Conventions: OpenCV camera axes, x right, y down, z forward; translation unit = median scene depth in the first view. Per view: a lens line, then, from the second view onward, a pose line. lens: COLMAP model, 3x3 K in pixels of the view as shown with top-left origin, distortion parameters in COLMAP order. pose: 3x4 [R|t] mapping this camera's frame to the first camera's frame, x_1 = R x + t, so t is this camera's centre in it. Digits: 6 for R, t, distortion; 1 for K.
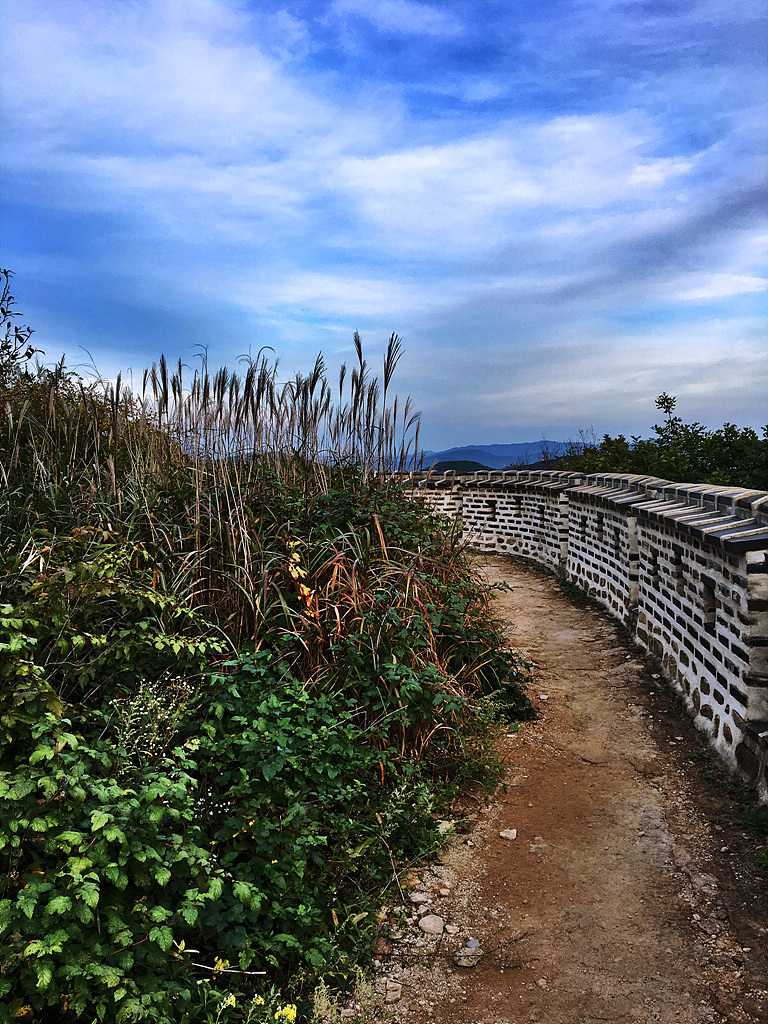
lens RADIAL K [[866.0, 0, 384.0], [0, 866.0, 511.9], [0, 0, 1]] dist [-0.007638, -0.003430]
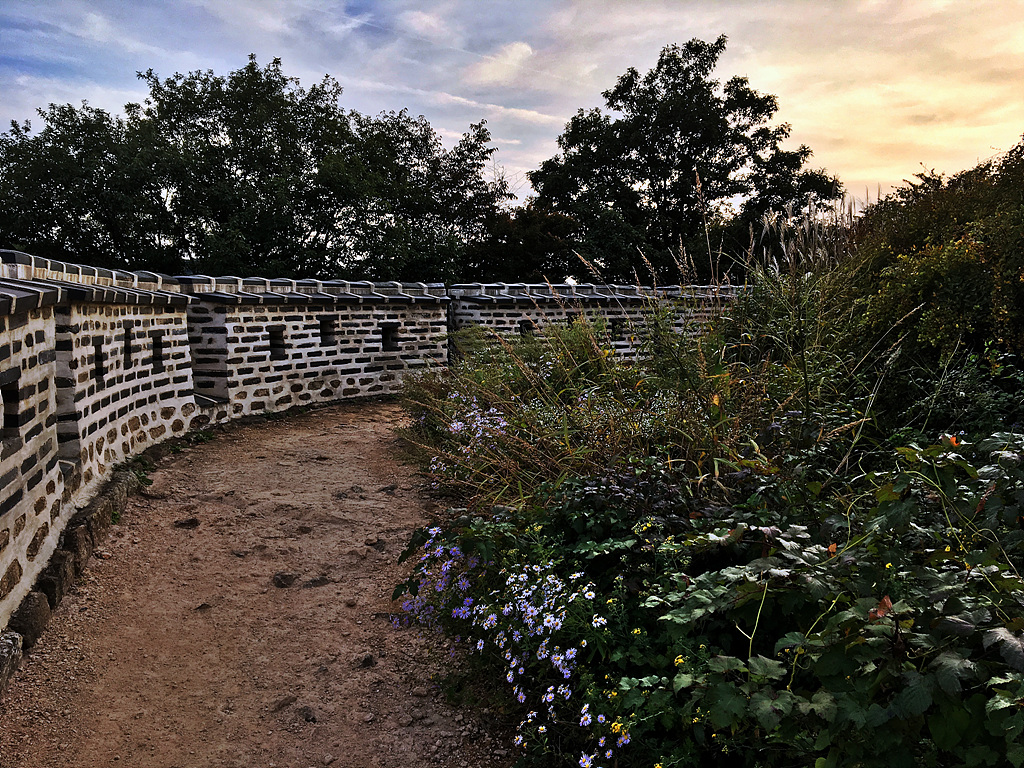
lens RADIAL K [[866.0, 0, 512.1], [0, 866.0, 384.1], [0, 0, 1]] dist [-0.007638, -0.003430]
pose [[-0.641623, -0.038331, 0.766062, -0.447618], [0.073282, 0.991118, 0.110970, -0.028077], [-0.763511, 0.127339, -0.633115, 1.273130]]
